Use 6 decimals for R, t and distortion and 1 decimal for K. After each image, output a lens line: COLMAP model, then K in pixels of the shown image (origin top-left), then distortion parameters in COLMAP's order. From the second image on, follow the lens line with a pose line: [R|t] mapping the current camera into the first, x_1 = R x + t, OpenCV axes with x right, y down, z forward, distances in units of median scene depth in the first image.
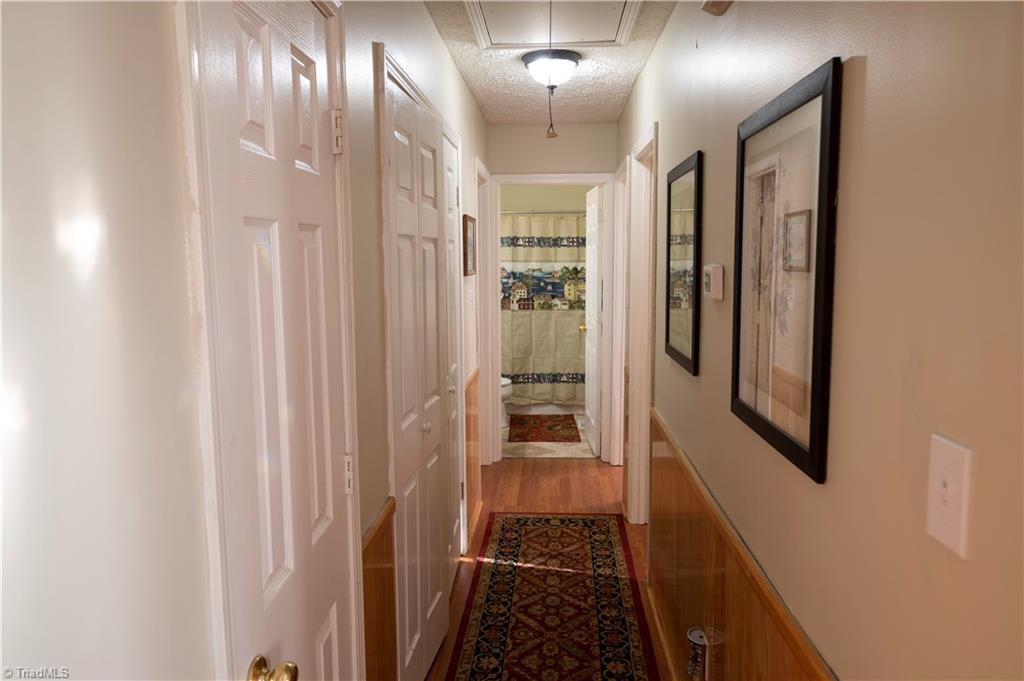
lens RADIAL K [[741.5, 0, 516.8], [0, 741.5, 340.9], [0, 0, 1]] dist [0.012503, 0.003124]
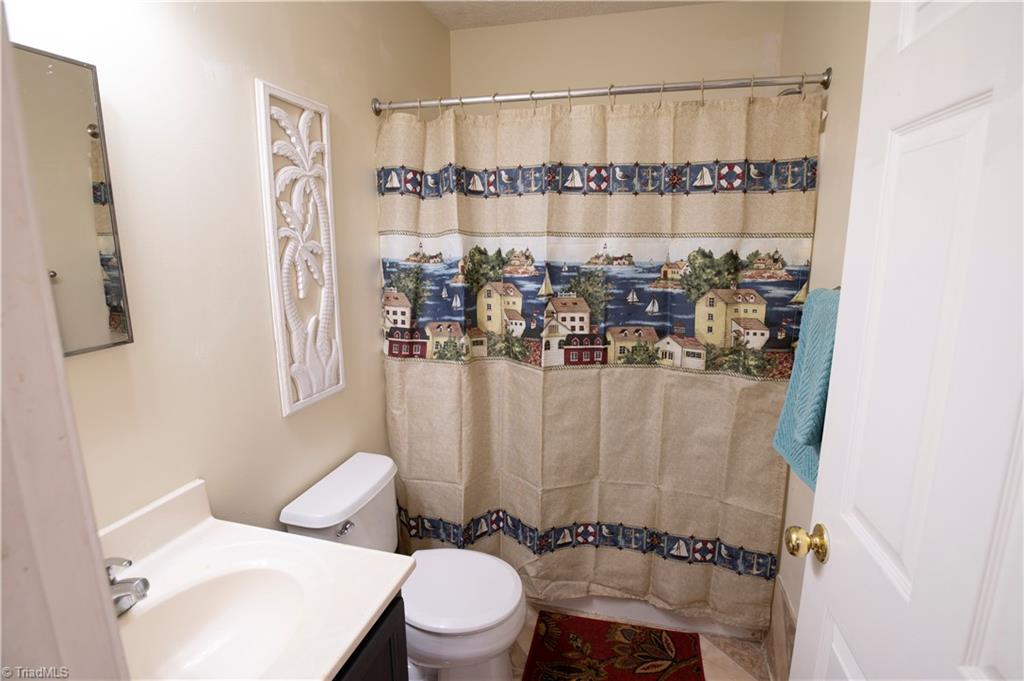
lens RADIAL K [[510.4, 0, 517.3], [0, 510.4, 340.6], [0, 0, 1]] dist [-0.028125, -0.000205]
pose [[0.977837, 0.043190, -0.204866, 0.031213], [-0.027387, 0.996470, 0.079356, -0.074313], [0.207571, -0.071986, 0.975568, 0.745595]]
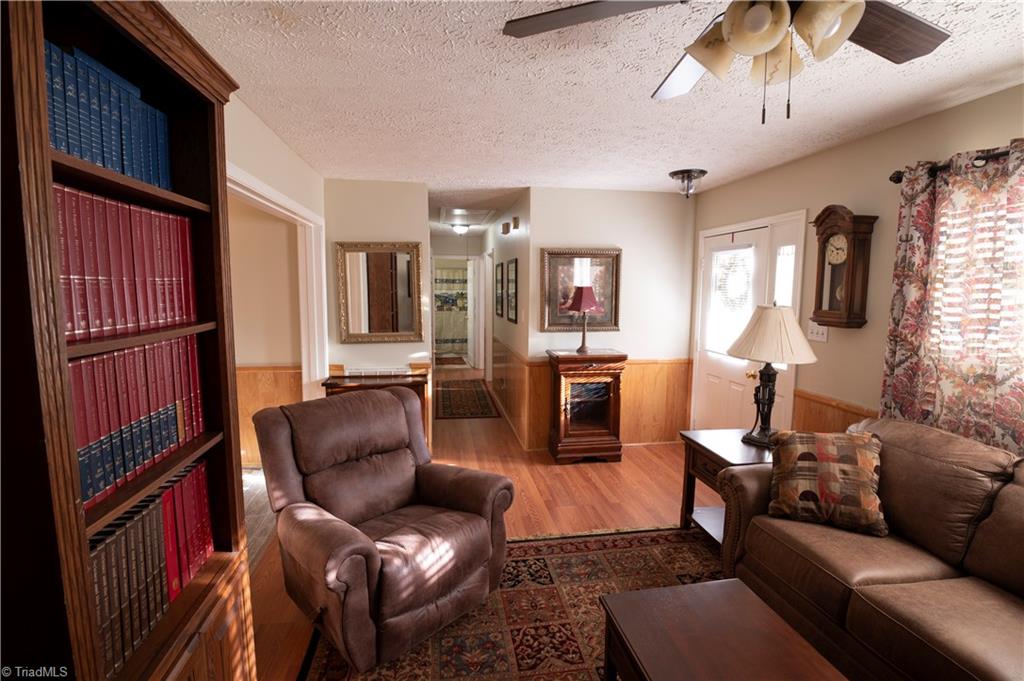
lens RADIAL K [[500.0, 0, 520.4], [0, 500.0, 341.1], [0, 0, 1]] dist [-0.028440, 0.000021]
pose [[0.976019, -0.011266, 0.217393, -0.082473], [0.012950, 0.999896, -0.006322, 0.063351], [-0.217299, 0.008986, 0.976064, -0.544090]]
